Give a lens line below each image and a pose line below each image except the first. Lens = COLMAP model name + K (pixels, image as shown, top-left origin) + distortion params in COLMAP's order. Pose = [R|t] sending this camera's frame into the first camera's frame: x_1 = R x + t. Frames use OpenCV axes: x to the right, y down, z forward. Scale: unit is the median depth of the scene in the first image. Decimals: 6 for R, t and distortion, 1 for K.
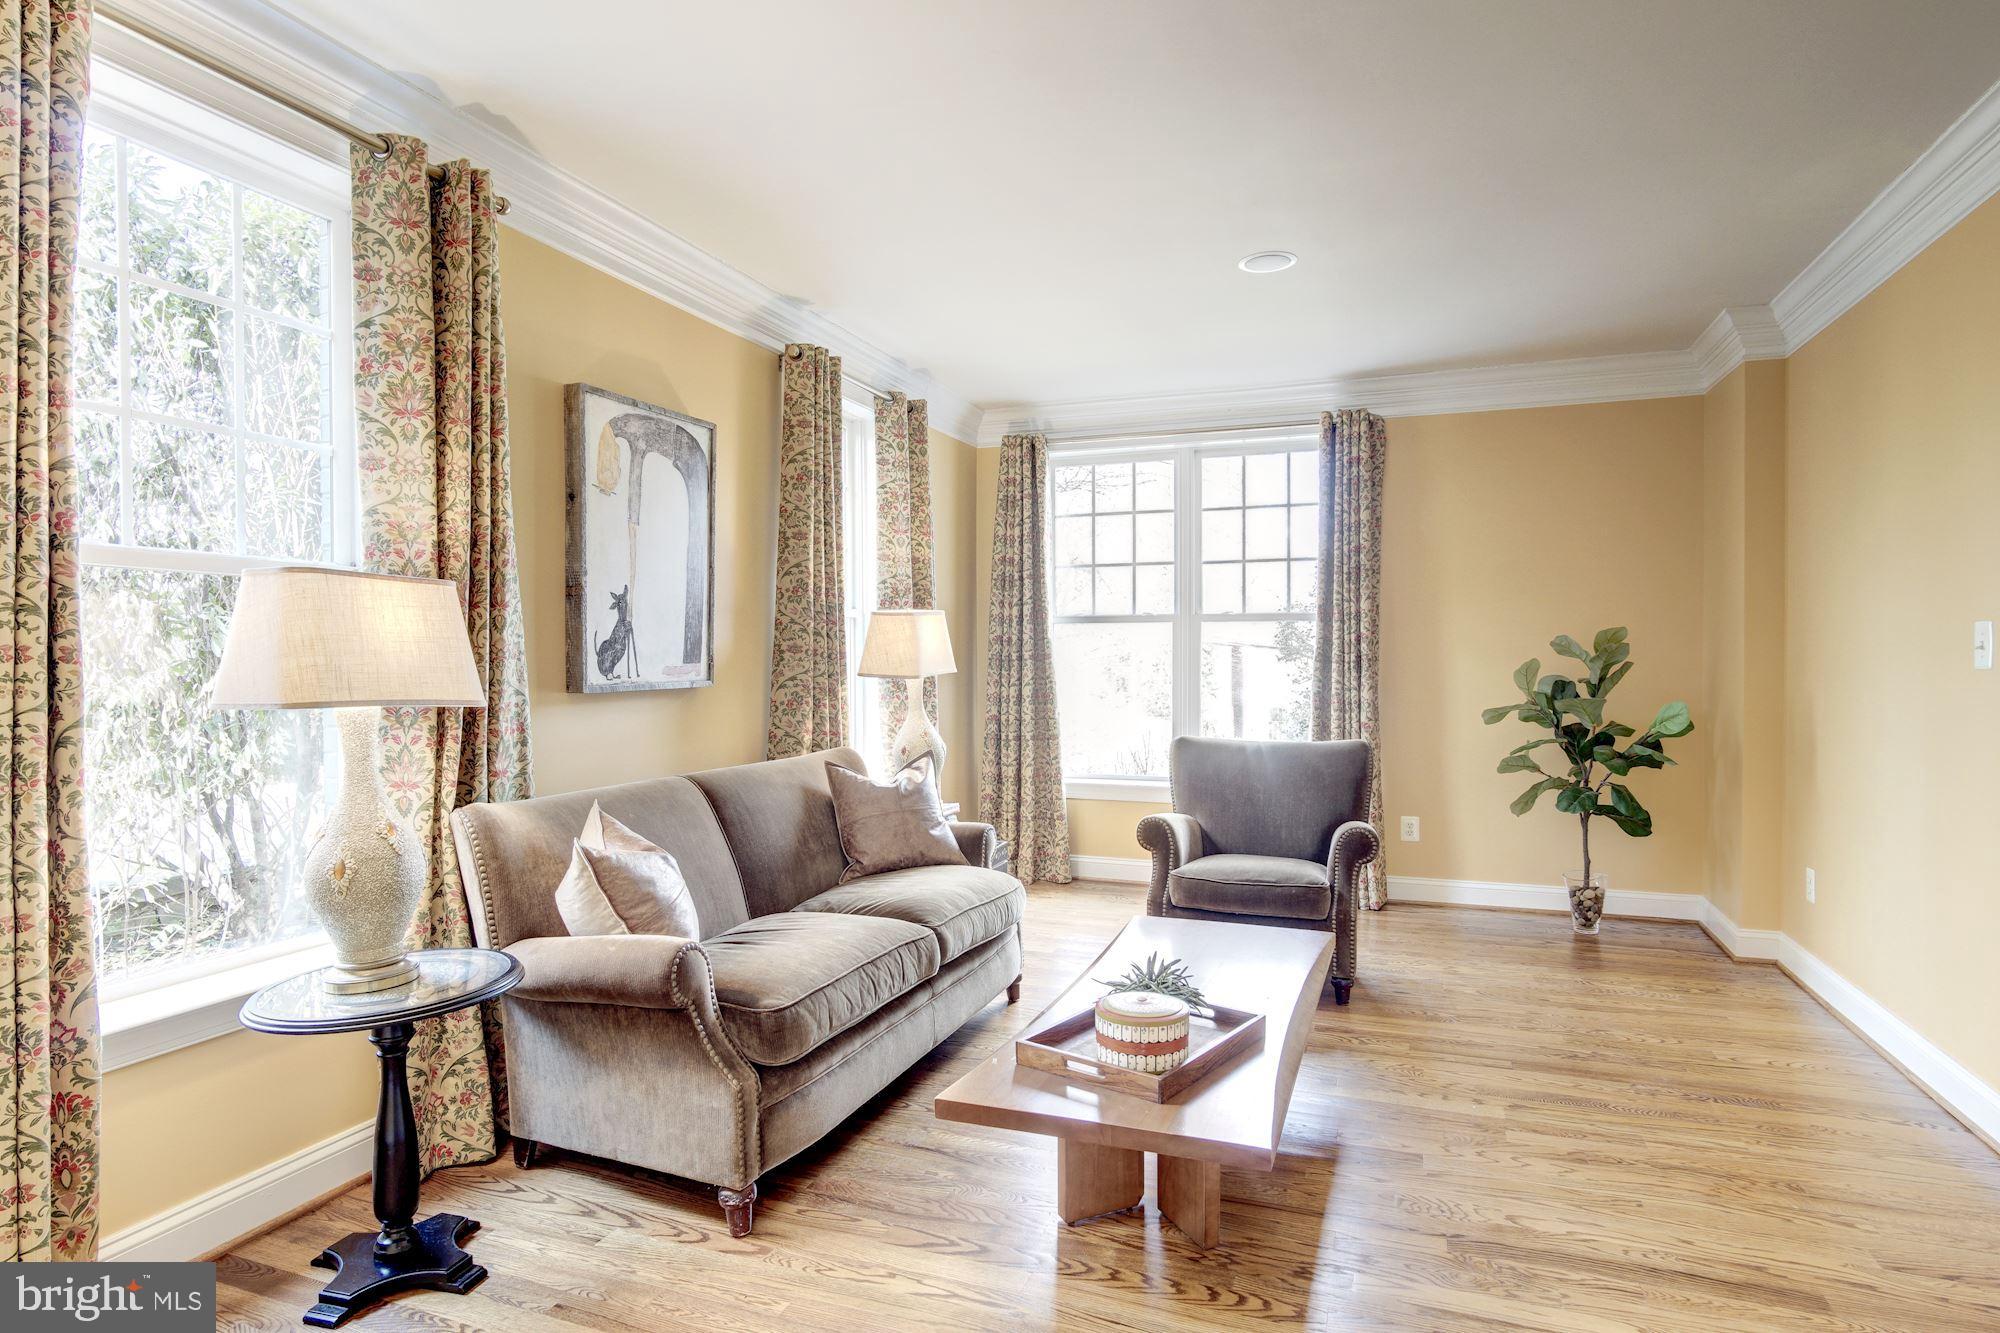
lens RADIAL K [[1078.3, 0, 987.7], [0, 1078.3, 677.9], [0, 0, 1]] dist [-0.012185, 0.000172]
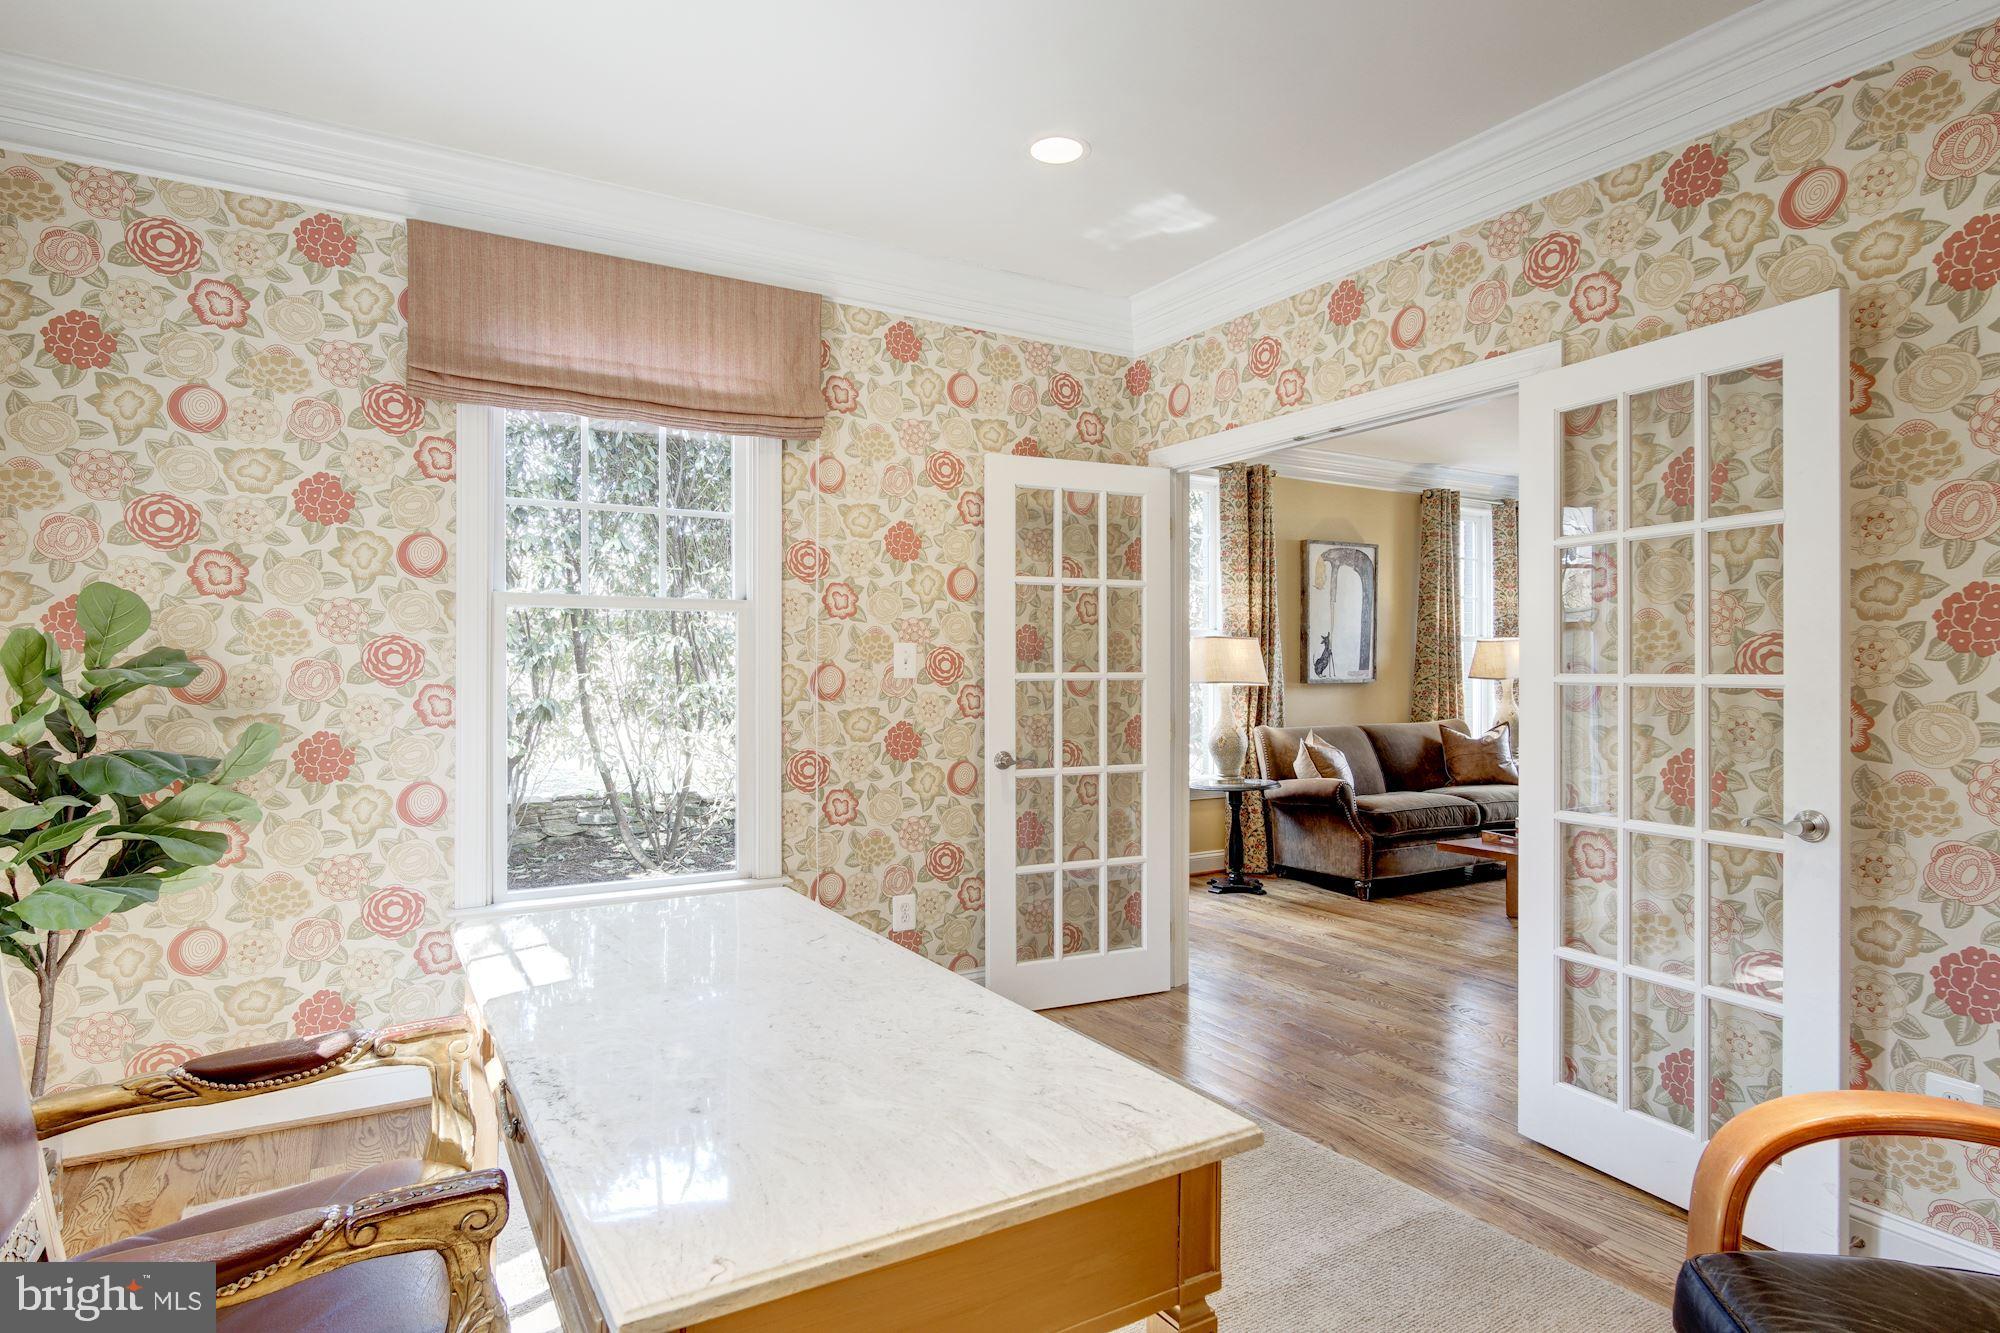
lens RADIAL K [[1078.3, 0, 995.8], [0, 1078.3, 684.0], [0, 0, 1]] dist [-0.012185, 0.000172]
pose [[0.786897, 0.003021, -0.617077, 0.529069], [-0.009441, 0.999930, -0.007144, 0.042303], [0.617012, 0.011447, 0.786871, -1.236545]]
